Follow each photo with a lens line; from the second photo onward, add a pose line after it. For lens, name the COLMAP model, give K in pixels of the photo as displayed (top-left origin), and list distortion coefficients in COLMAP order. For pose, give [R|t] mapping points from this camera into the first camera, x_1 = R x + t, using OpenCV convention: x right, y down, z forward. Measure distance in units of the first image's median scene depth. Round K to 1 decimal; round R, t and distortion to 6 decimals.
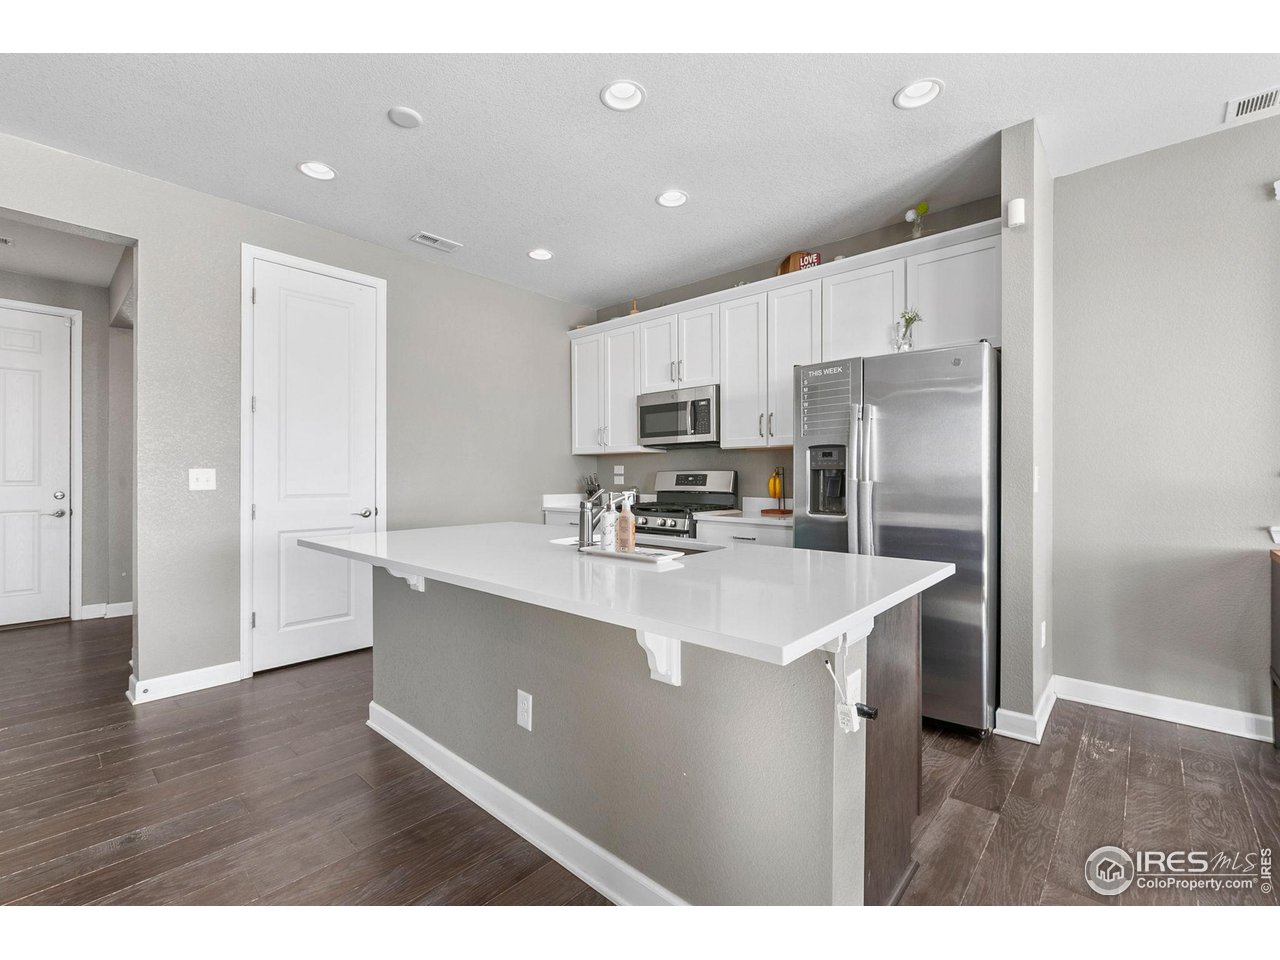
lens RADIAL K [[558.9, 0, 631.6], [0, 558.9, 480.7], [0, 0, 1]] dist [-0.020843, -0.000058]
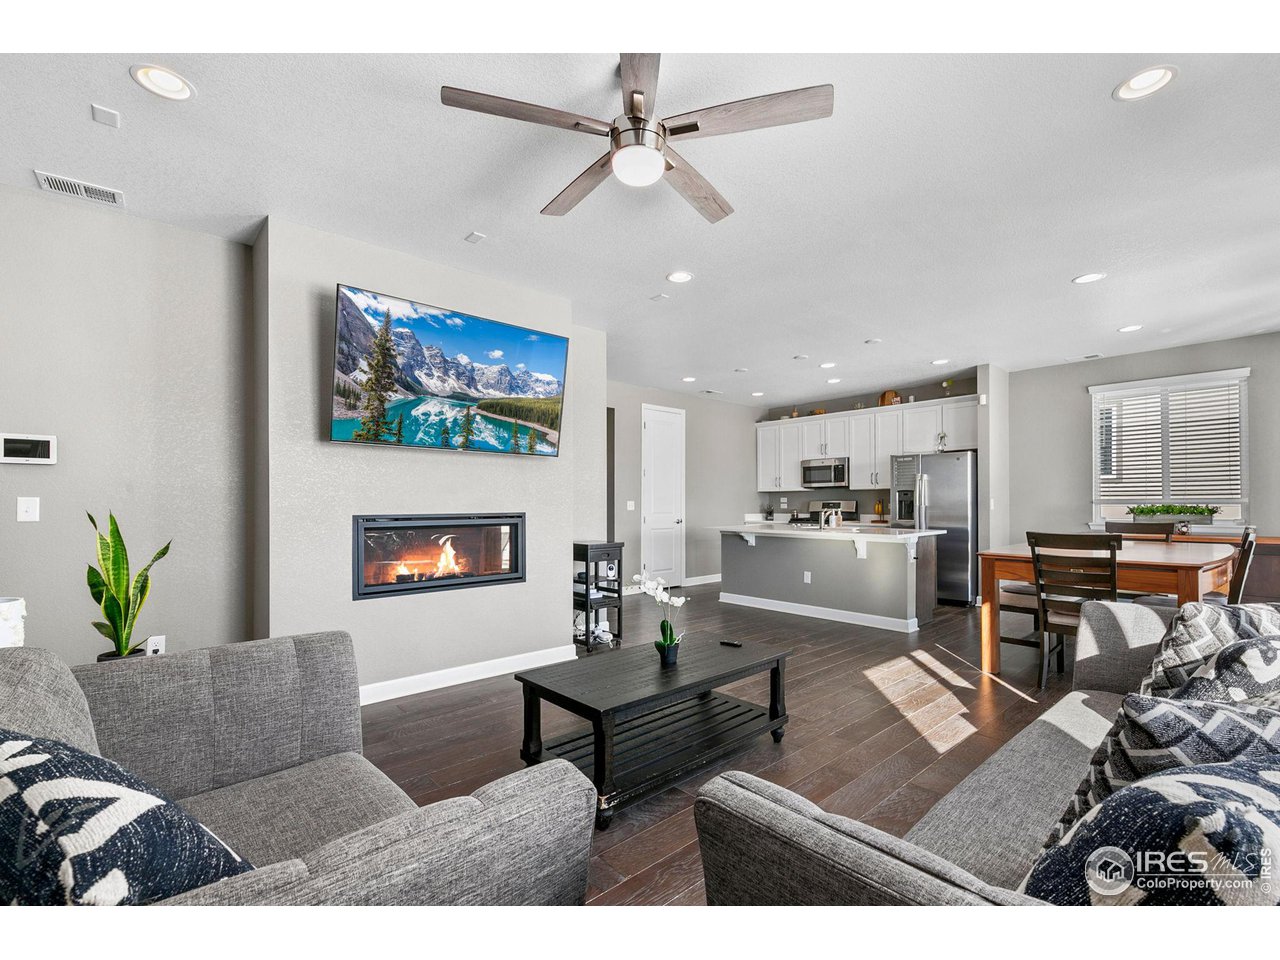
lens RADIAL K [[558.9, 0, 640.1], [0, 558.9, 506.1], [0, 0, 1]] dist [-0.020843, -0.000058]
pose [[0.994138, -0.002507, -0.108088, -0.384919], [0.001861, 0.999980, -0.006076, 0.012126], [0.108101, 0.005840, 0.994123, -1.097583]]
